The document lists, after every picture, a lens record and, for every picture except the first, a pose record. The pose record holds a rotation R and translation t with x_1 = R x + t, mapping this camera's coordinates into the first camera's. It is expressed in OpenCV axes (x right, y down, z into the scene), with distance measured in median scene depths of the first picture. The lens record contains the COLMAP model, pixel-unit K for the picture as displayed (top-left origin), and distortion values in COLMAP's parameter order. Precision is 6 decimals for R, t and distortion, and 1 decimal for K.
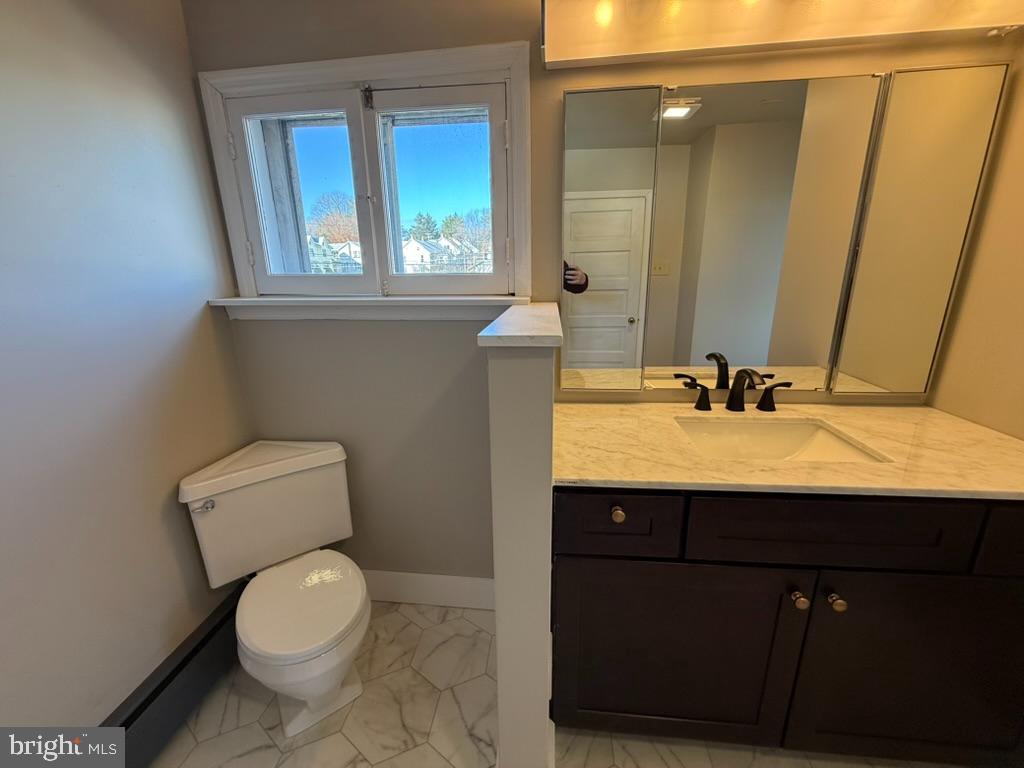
lens RADIAL K [[405.0, 0, 508.0], [0, 405.0, 380.3], [0, 0, 1]] dist [-0.000821, 0.000032]
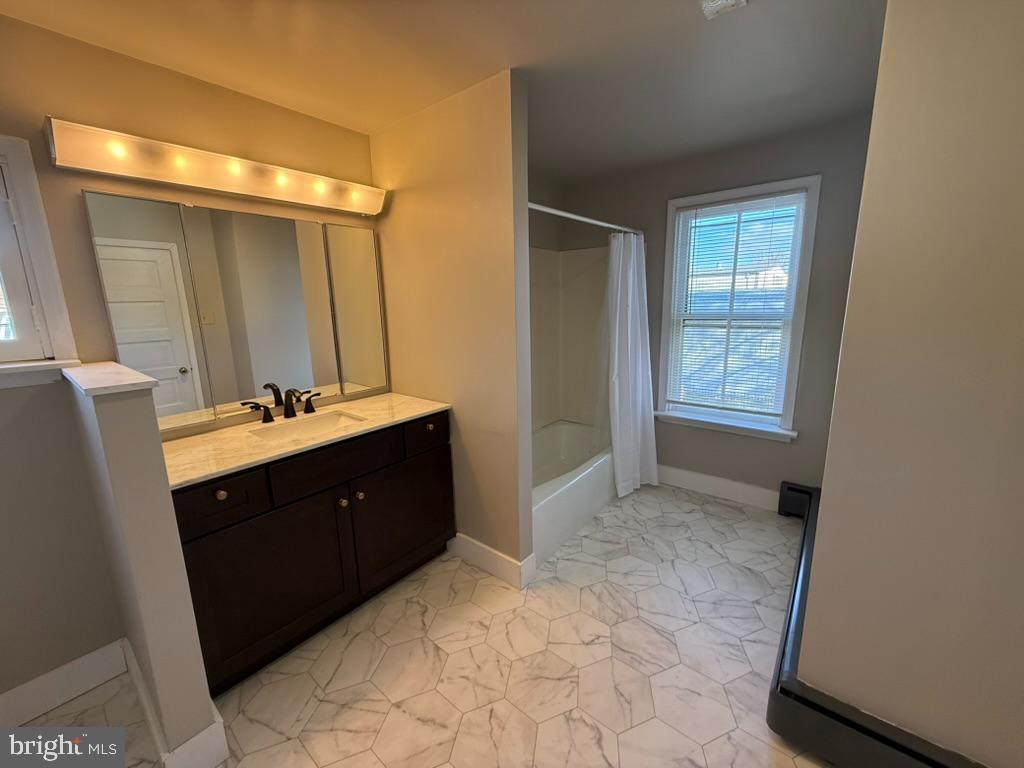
lens RADIAL K [[405.0, 0, 508.0], [0, 405.0, 380.3], [0, 0, 1]] dist [-0.000821, 0.000032]
pose [[0.547442, -0.152410, 0.822847, -0.215770], [0.230239, 0.972759, 0.026999, 0.085771], [-0.804548, 0.174671, 0.567621, -0.533176]]
